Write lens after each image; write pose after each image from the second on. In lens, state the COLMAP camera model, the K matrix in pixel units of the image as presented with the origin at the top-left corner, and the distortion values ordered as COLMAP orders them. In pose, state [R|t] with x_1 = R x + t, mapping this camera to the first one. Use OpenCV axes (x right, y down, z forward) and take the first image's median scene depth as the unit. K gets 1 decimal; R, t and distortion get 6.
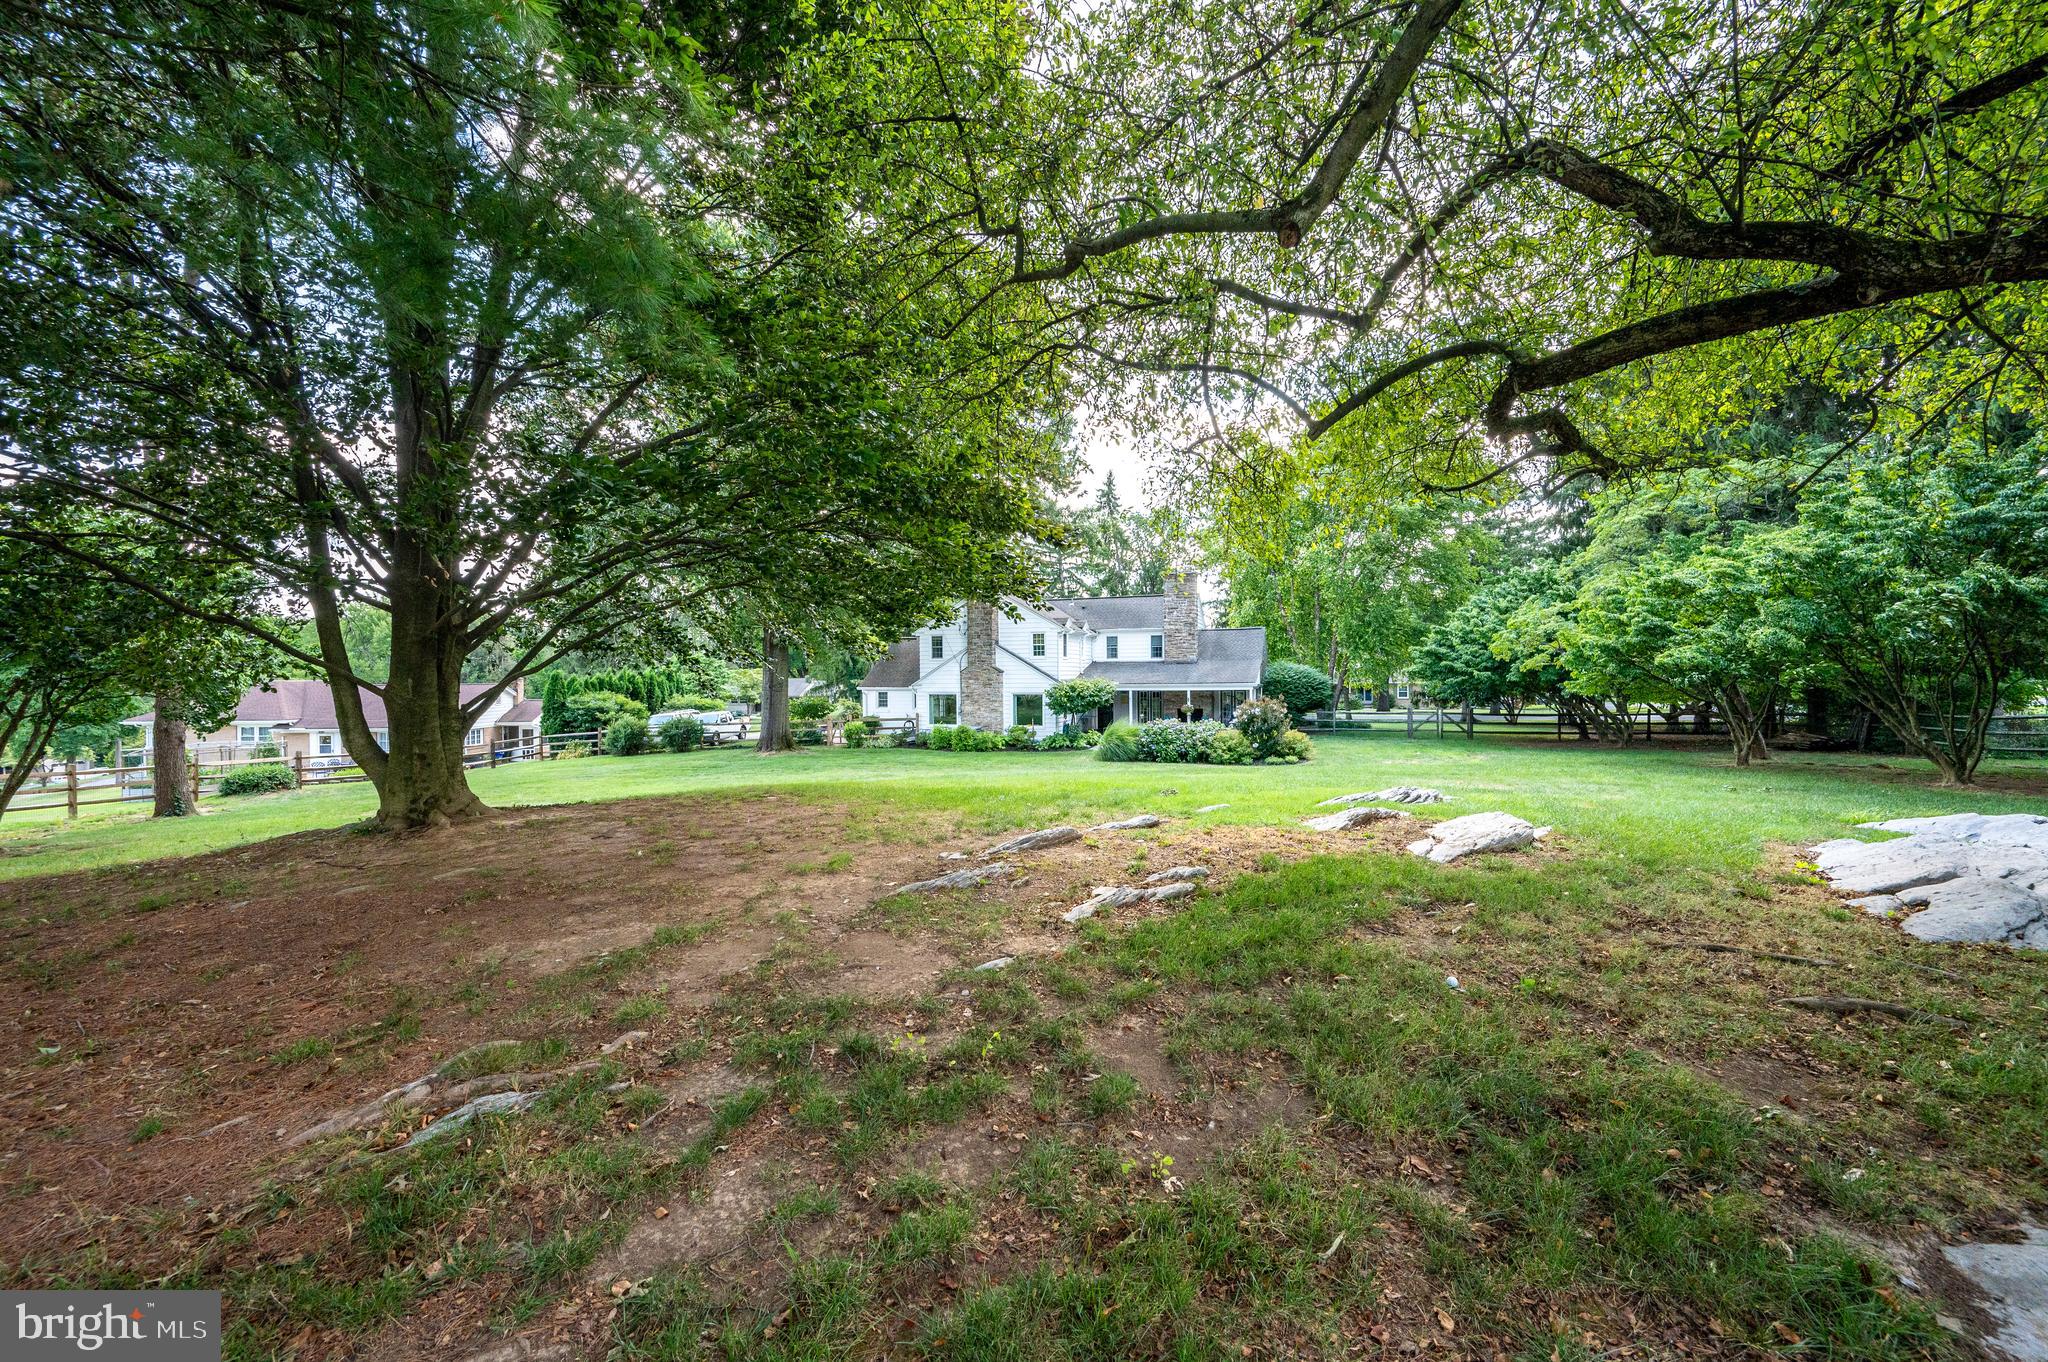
lens RADIAL K [[808.5, 0, 1027.8], [0, 808.5, 674.0], [0, 0, 1]] dist [-0.000061, -0.001240]
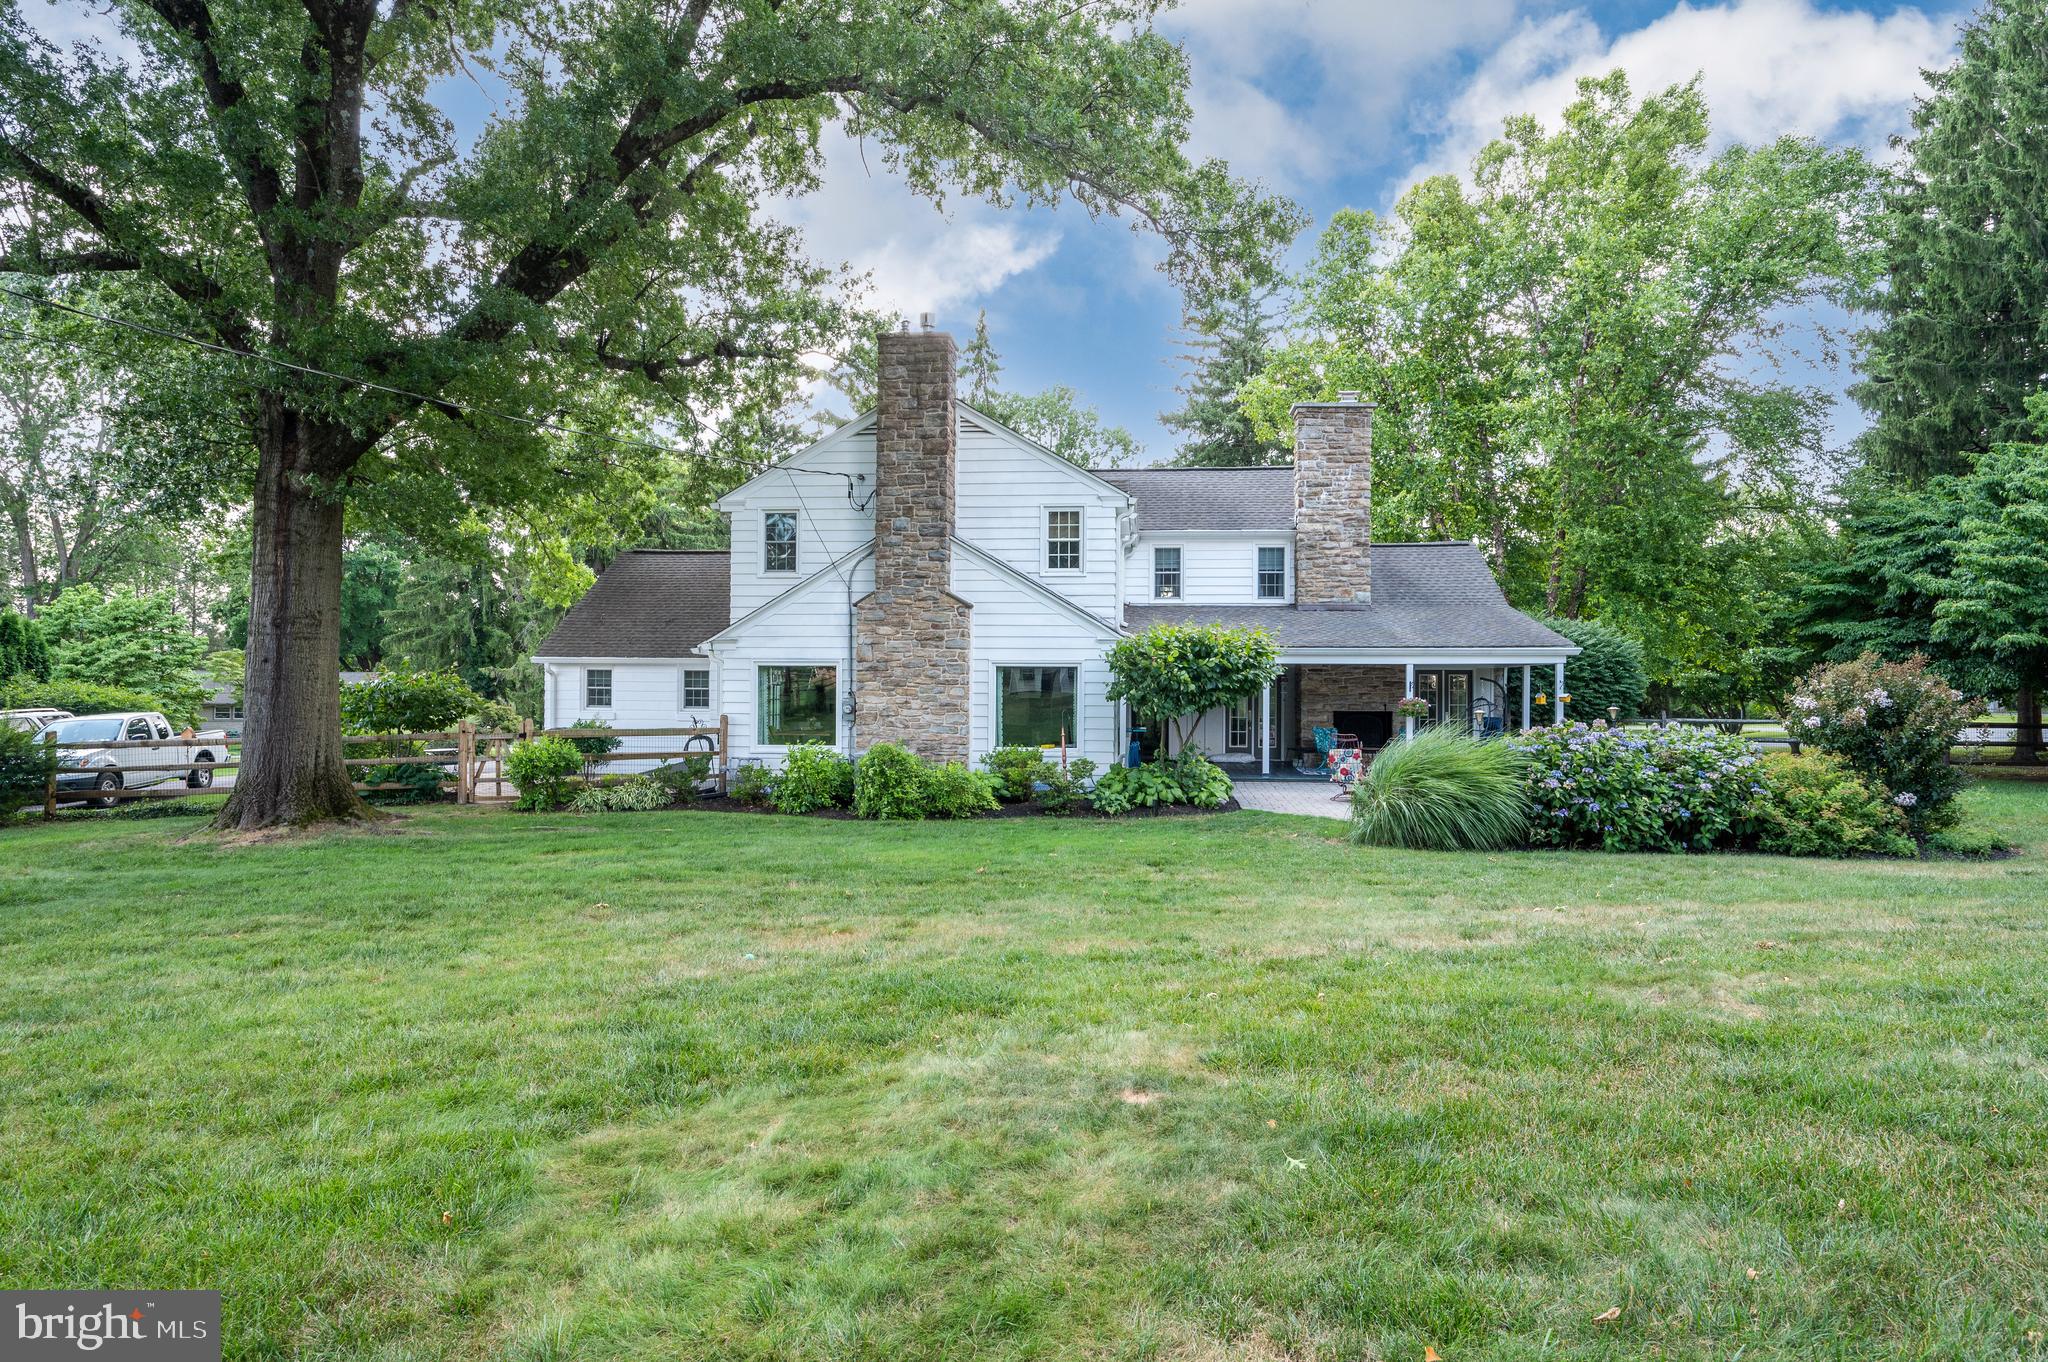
lens RADIAL K [[1126.5, 0, 1015.9], [0, 1126.5, 683.0], [0, 0, 1]] dist [-0.006828, -0.000423]
pose [[0.967824, 0.017143, 0.251044, -0.138419], [-0.014841, 0.999829, -0.011060, 0.037559], [-0.251191, 0.006979, 0.967912, 0.468152]]
